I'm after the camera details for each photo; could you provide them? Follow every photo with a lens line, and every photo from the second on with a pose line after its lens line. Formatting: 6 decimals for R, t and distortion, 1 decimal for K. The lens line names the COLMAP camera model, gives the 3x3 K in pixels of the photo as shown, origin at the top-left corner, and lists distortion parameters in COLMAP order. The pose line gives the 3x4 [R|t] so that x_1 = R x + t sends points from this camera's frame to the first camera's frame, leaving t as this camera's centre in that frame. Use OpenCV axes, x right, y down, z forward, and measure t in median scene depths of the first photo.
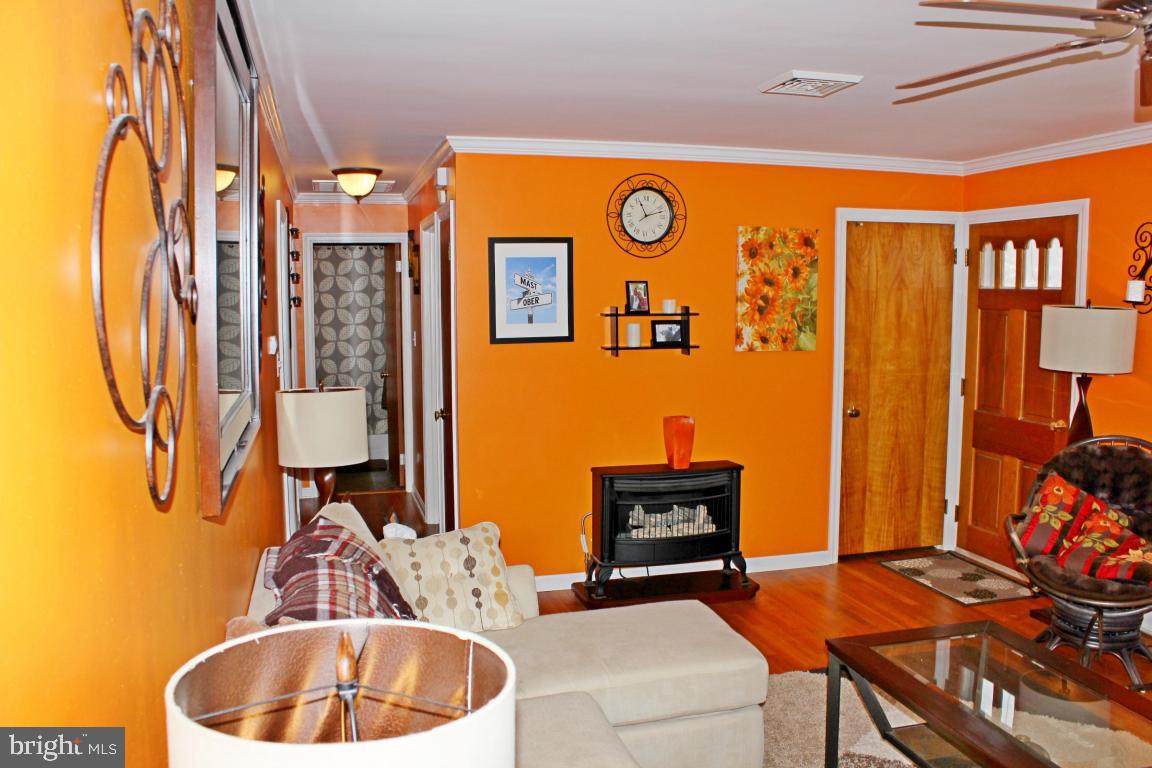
lens RADIAL K [[957.7, 0, 582.4], [0, 957.7, 379.8], [0, 0, 1]] dist [-0.172761, 0.165898]
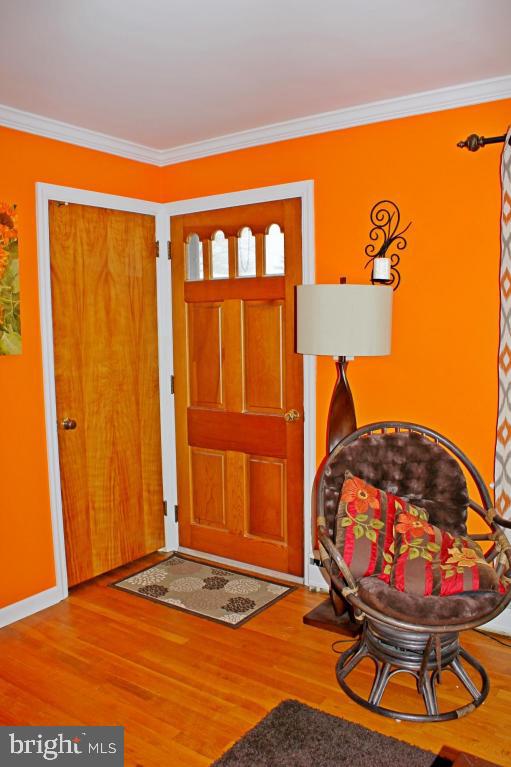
lens RADIAL K [[637.6, 0, 255.5], [0, 637.6, 383.5], [0, 0, 1]] dist [-0.172761, 0.165898]
pose [[0.768458, -0.076739, 0.635282, 0.055668], [0.077390, 0.996641, 0.026775, -0.004324], [-0.635203, 0.028589, 0.771816, 0.445065]]
